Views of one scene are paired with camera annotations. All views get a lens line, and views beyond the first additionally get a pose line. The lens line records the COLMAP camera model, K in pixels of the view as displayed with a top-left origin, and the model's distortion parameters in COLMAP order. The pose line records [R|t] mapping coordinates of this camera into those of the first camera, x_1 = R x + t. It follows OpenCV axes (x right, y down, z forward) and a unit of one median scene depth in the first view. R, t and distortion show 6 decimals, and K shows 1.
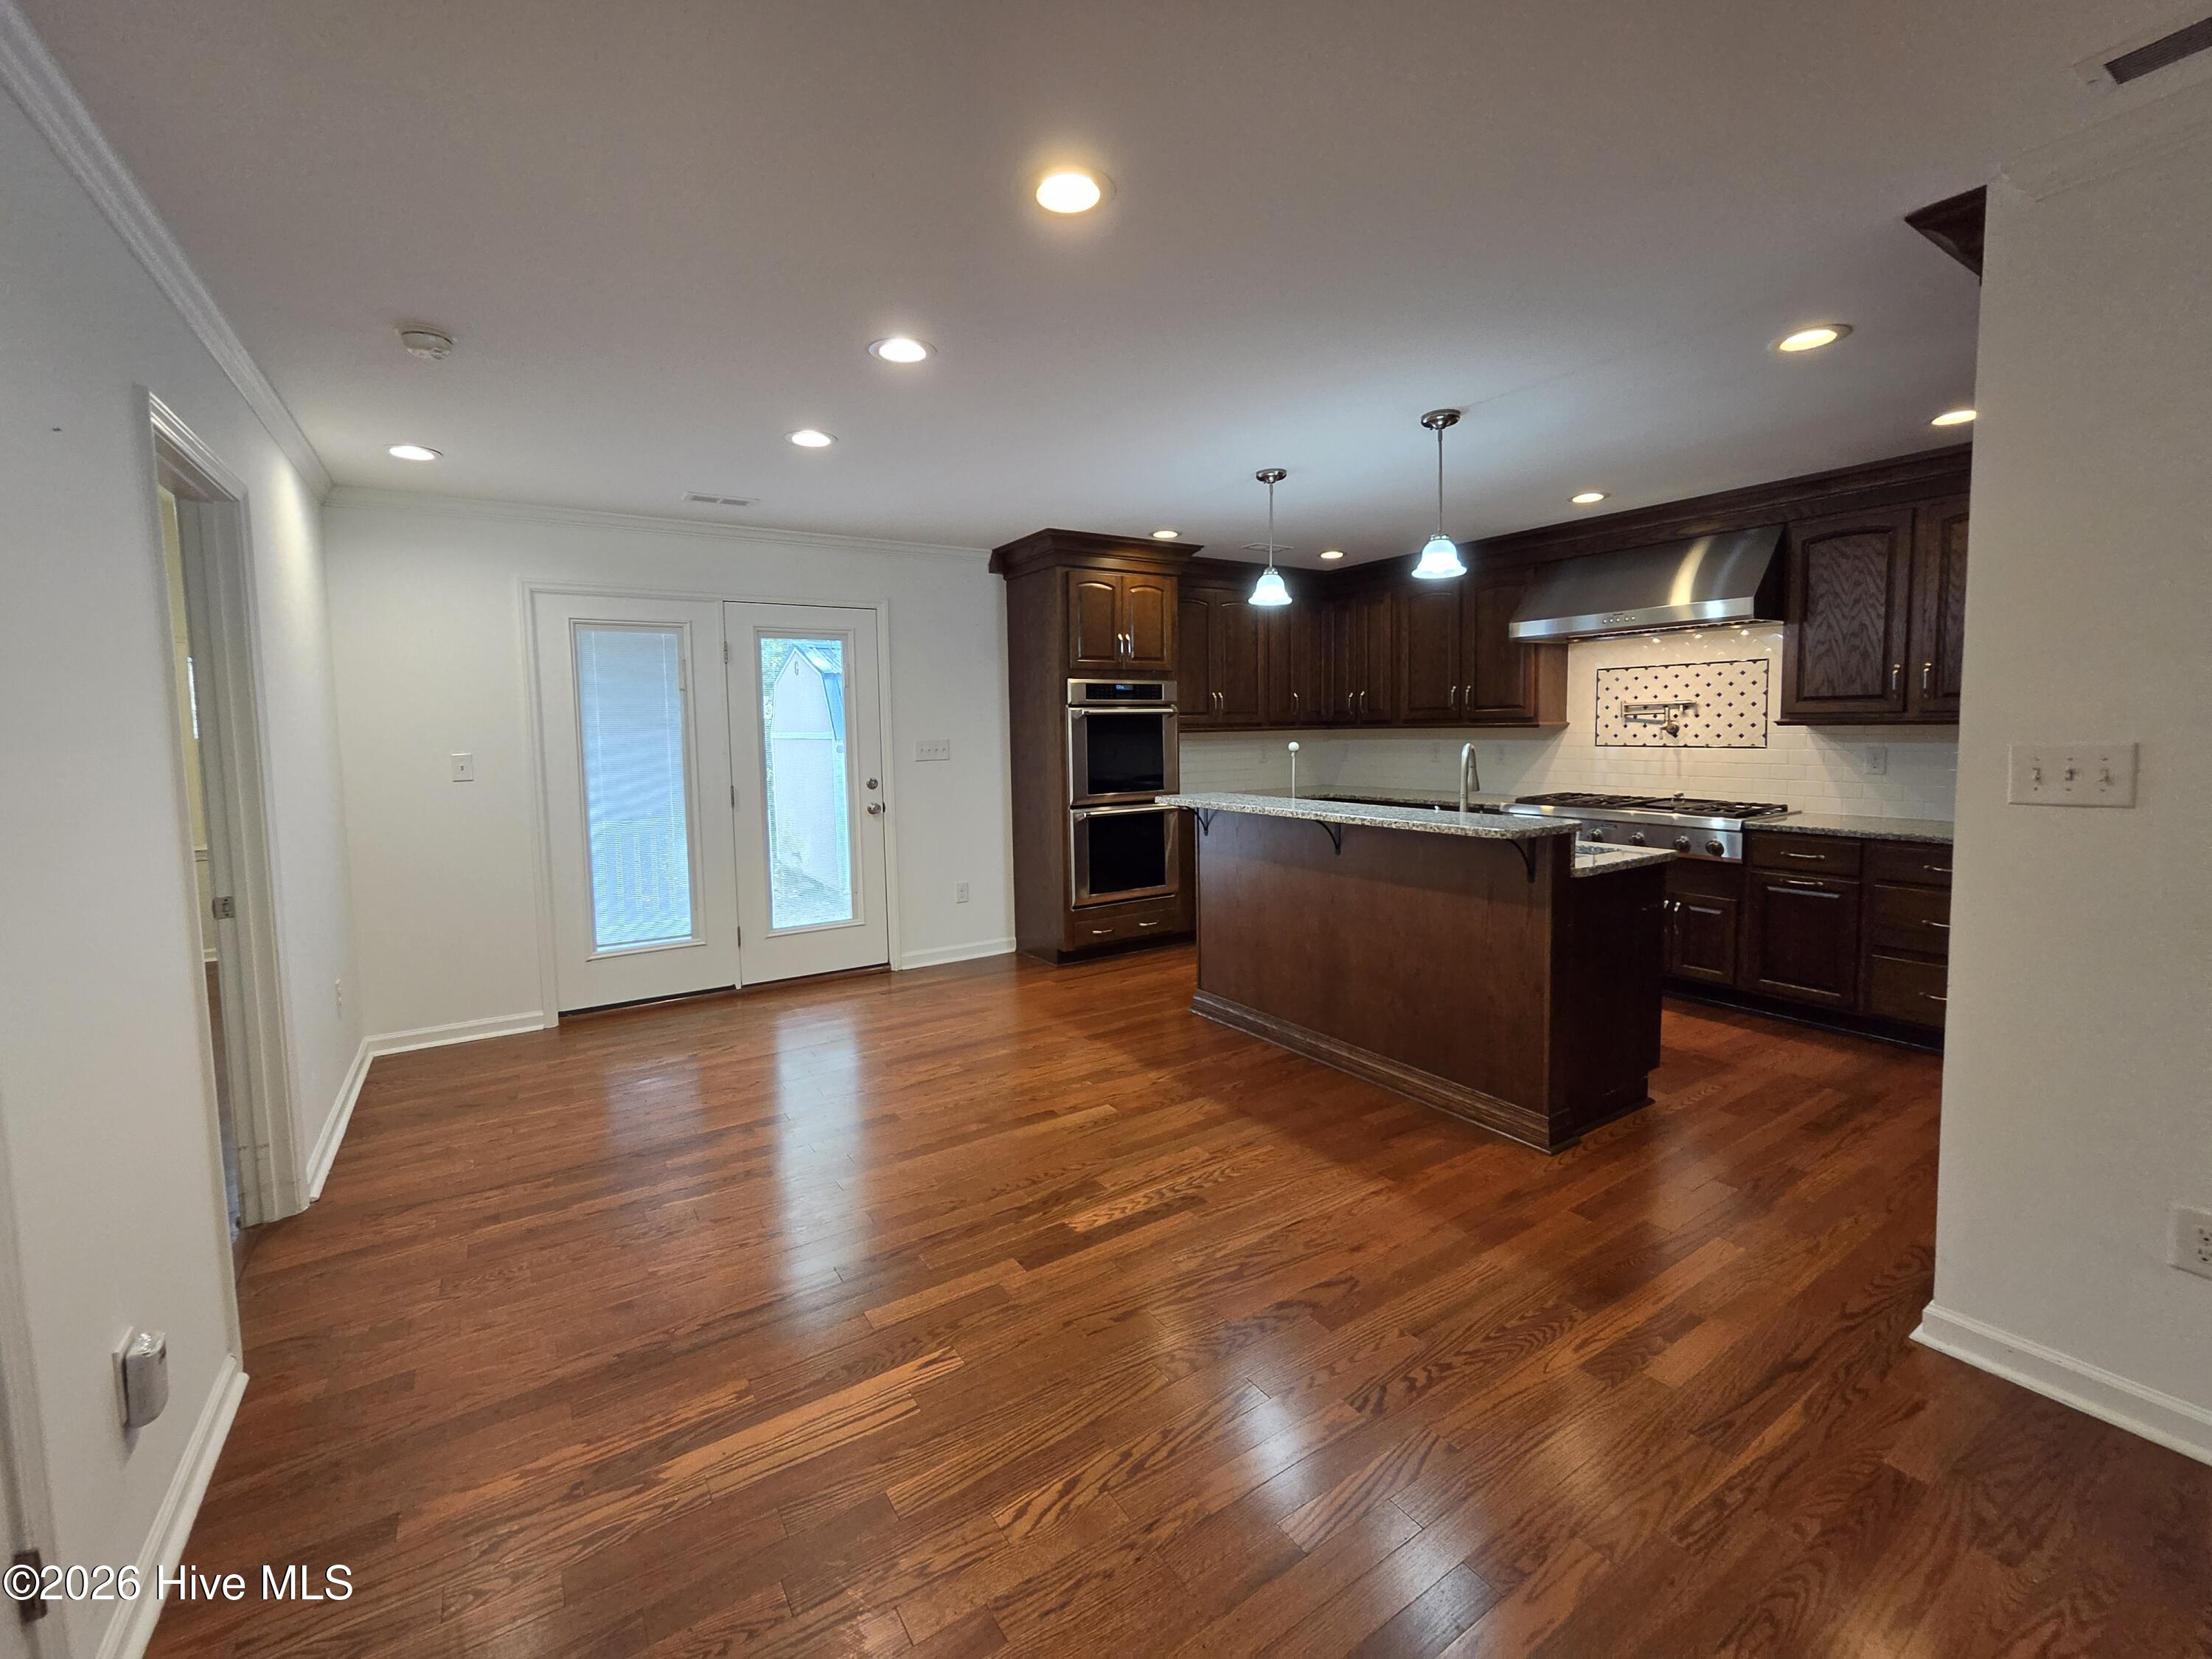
lens RADIAL K [[932.9, 0, 1091.8], [0, 932.9, 790.9], [0, 0, 1]] dist [0.001853, 0.000227]
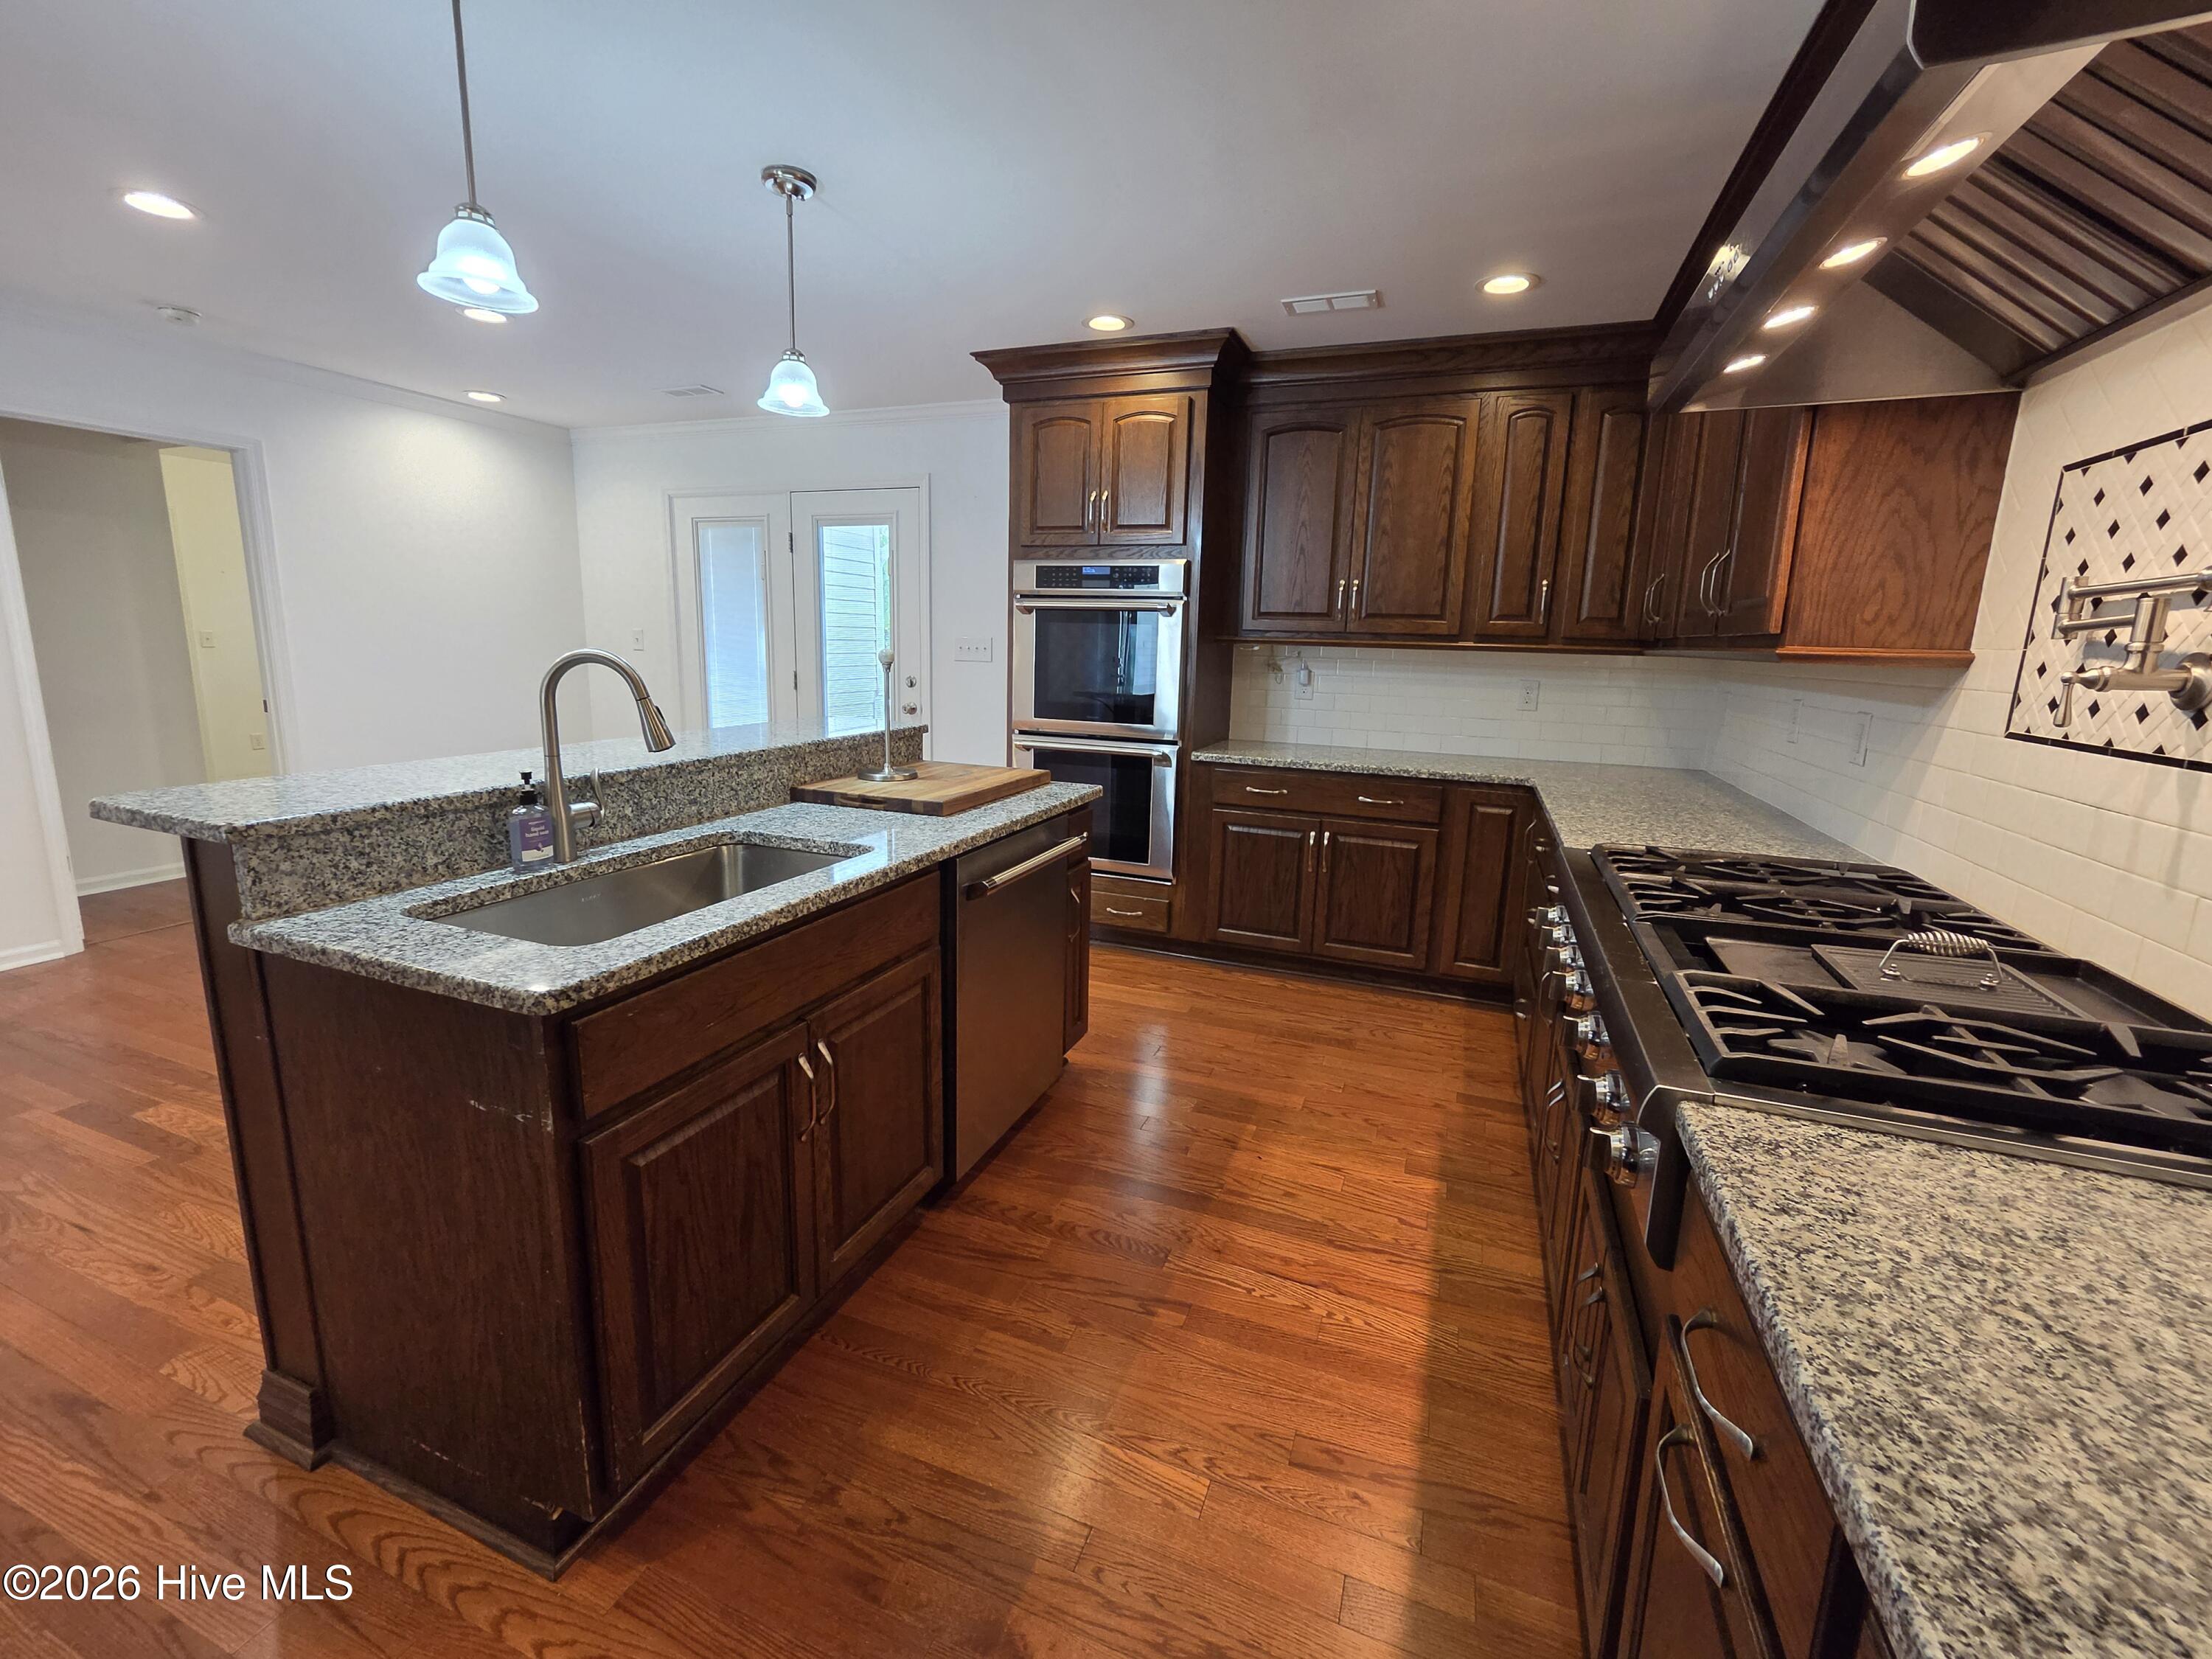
lens RADIAL K [[921.2, 0, 1110.2], [0, 921.2, 804.9], [0, 0, 1]] dist [-0.013199, 0.000467]
pose [[0.591351, 0.176784, -0.786798, 0.625673], [-0.093884, 0.984133, 0.150561, -0.044376], [0.800931, -0.015167, 0.598565, 0.609904]]
